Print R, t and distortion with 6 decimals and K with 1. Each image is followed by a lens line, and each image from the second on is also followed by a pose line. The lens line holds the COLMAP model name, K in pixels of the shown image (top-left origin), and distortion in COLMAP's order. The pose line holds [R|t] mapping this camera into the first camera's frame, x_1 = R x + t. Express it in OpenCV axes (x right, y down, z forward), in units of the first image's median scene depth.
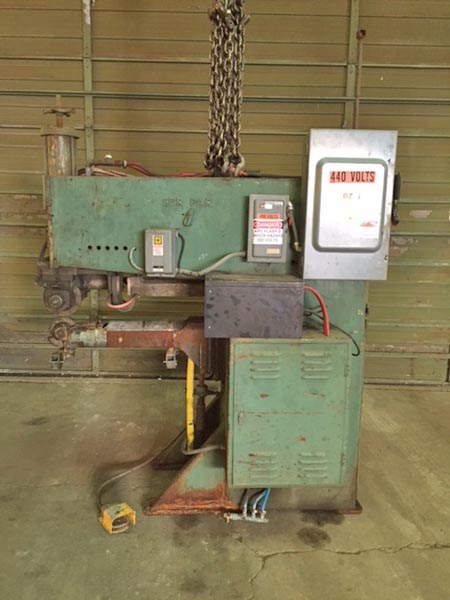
lens RADIAL K [[517.2, 0, 225.0], [0, 517.2, 300.0], [0, 0, 1]] dist [0.156167, -0.181305]
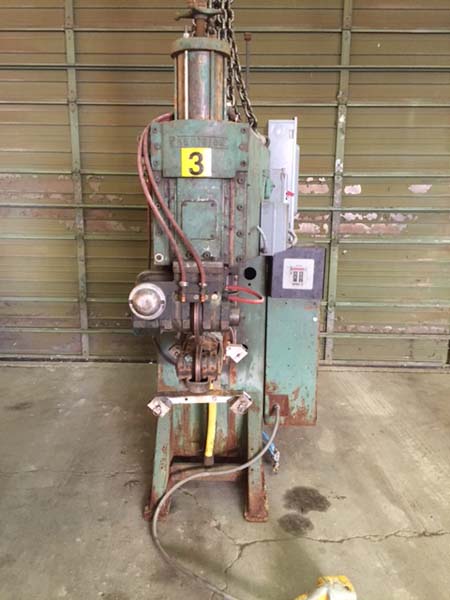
lens RADIAL K [[517.2, 0, 225.0], [0, 517.2, 300.0], [0, 0, 1]] dist [0.156167, -0.181305]
pose [[0.999756, -0.008306, -0.020490, 0.038204], [0.008839, 0.999621, 0.026075, 0.010803], [0.020266, -0.026250, 0.999450, 0.034628]]
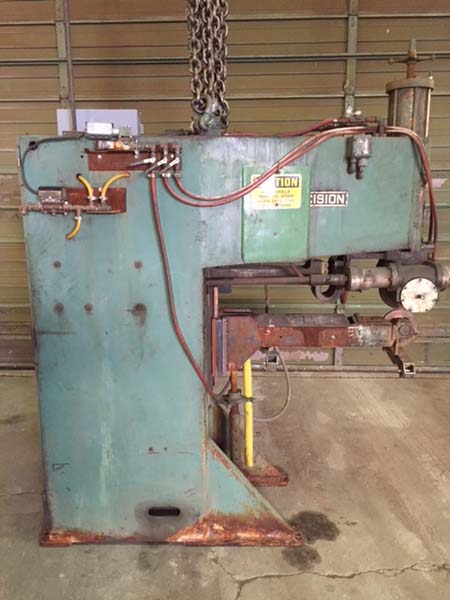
lens RADIAL K [[517.2, 0, 225.0], [0, 517.2, 300.0], [0, 0, 1]] dist [0.156167, -0.181305]
pose [[0.998889, -0.021100, -0.042141, 0.053546], [0.022390, 0.999288, 0.030372, 0.000227], [0.041470, -0.031282, 0.998650, 0.087071]]
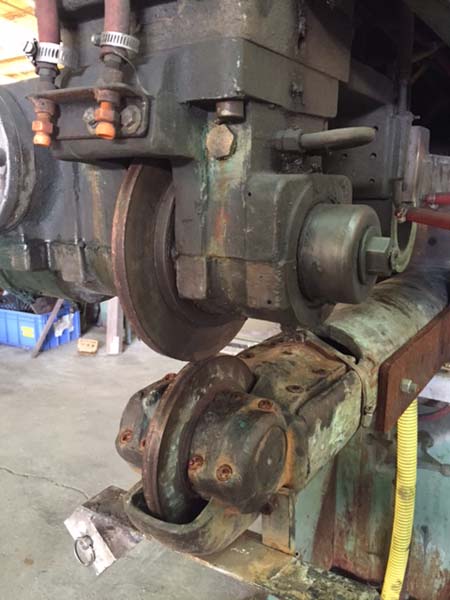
lens RADIAL K [[517.2, 0, 225.0], [0, 517.2, 300.0], [0, 0, 1]] dist [0.156167, -0.181305]
pose [[0.832007, 0.092874, -0.546936, 0.120037], [-0.069932, 0.995581, 0.062675, 0.083070], [0.550340, -0.013897, 0.834825, 0.898697]]
